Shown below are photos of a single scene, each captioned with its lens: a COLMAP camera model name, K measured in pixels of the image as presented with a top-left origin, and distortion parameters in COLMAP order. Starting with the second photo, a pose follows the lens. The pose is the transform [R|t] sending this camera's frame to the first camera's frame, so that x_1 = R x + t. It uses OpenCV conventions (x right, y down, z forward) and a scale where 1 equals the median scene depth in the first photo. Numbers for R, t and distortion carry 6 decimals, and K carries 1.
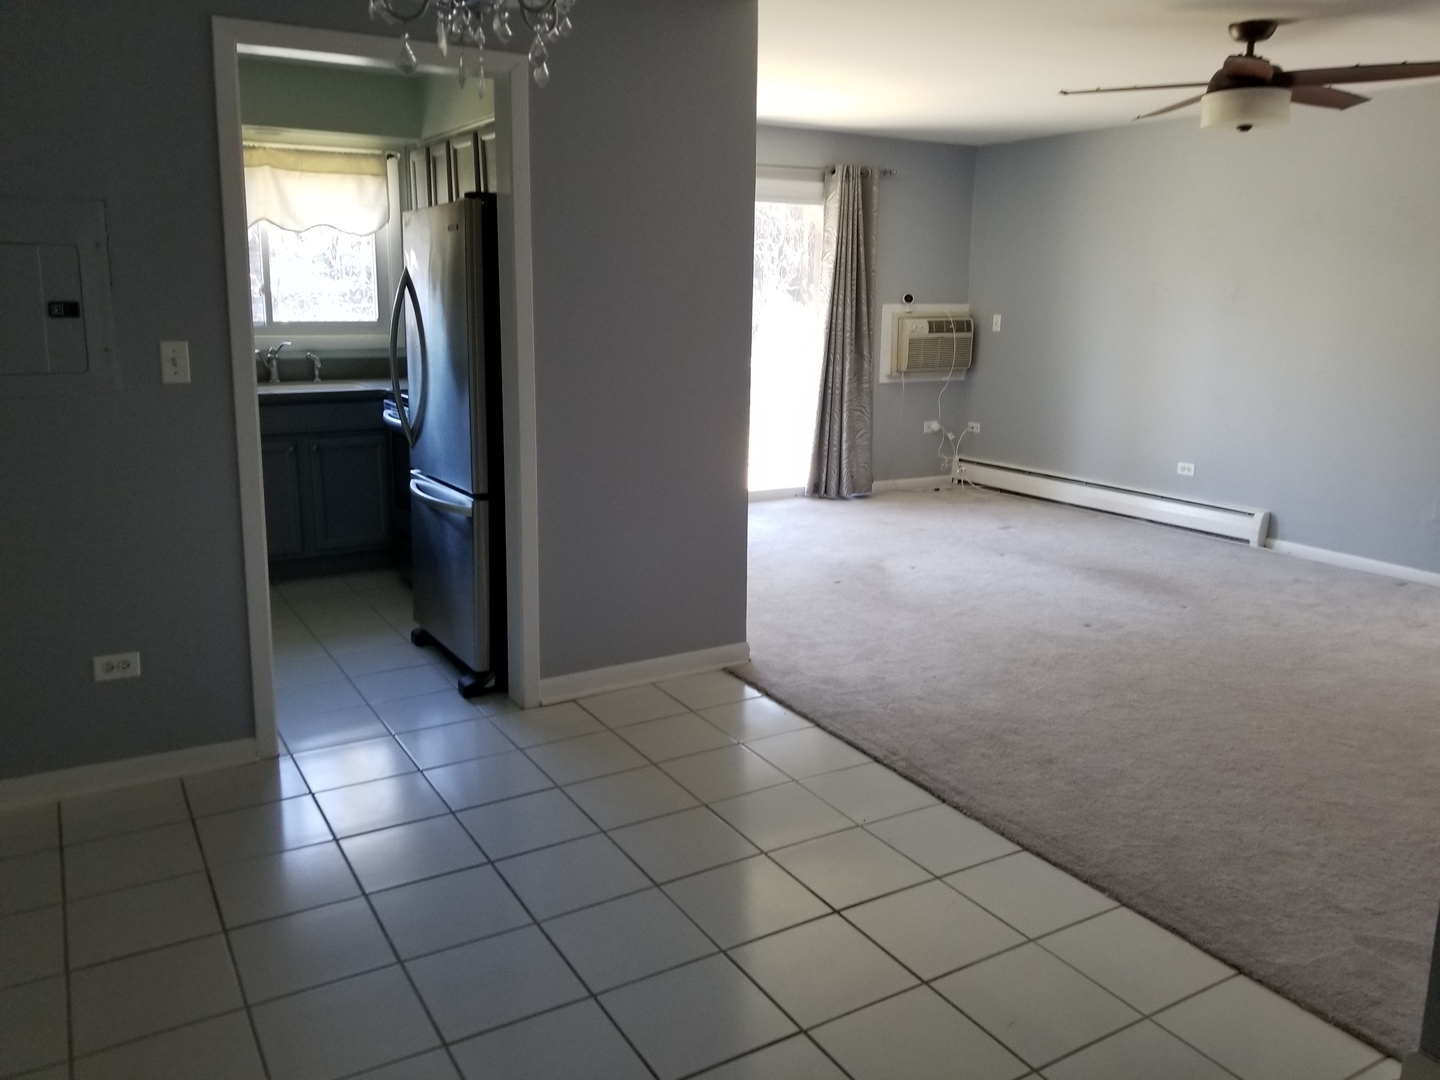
lens RADIAL K [[1141.5, 0, 723.1], [0, 1141.5, 500.0], [0, 0, 1]] dist [0.088366, -0.130587]
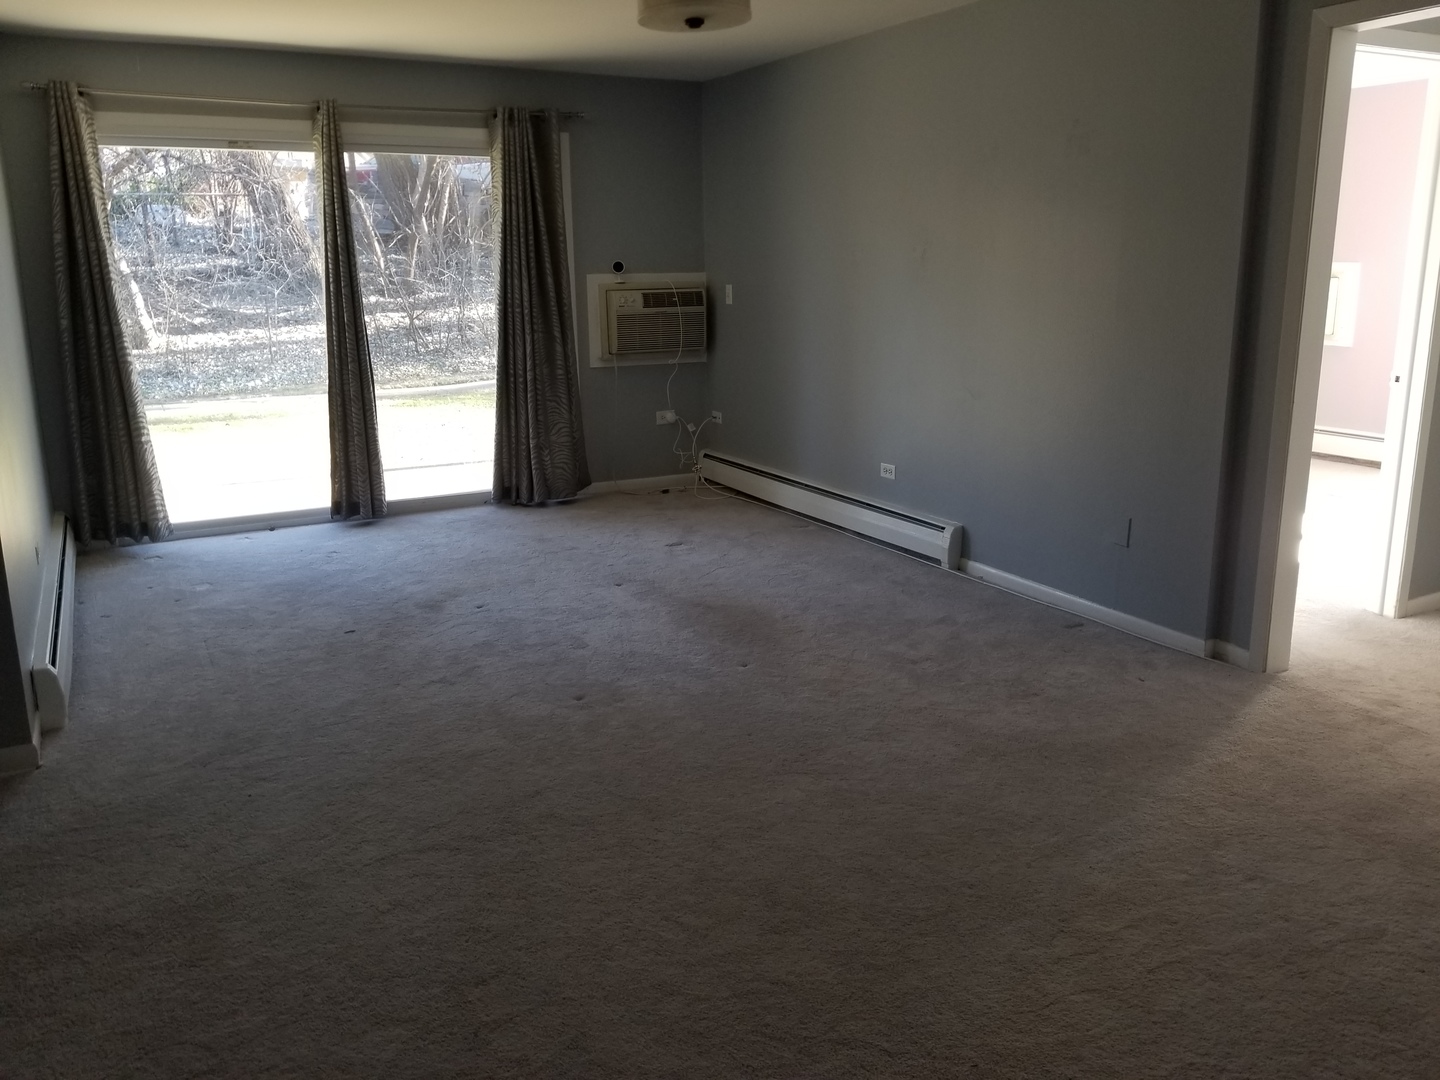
lens RADIAL K [[1141.5, 0, 723.1], [0, 1141.5, 500.0], [0, 0, 1]] dist [0.088366, -0.130587]
pose [[0.998980, -0.012541, -0.043372, 0.281900], [0.013641, 0.999591, 0.025150, -0.024938], [0.043039, -0.025716, 0.998742, 0.159985]]
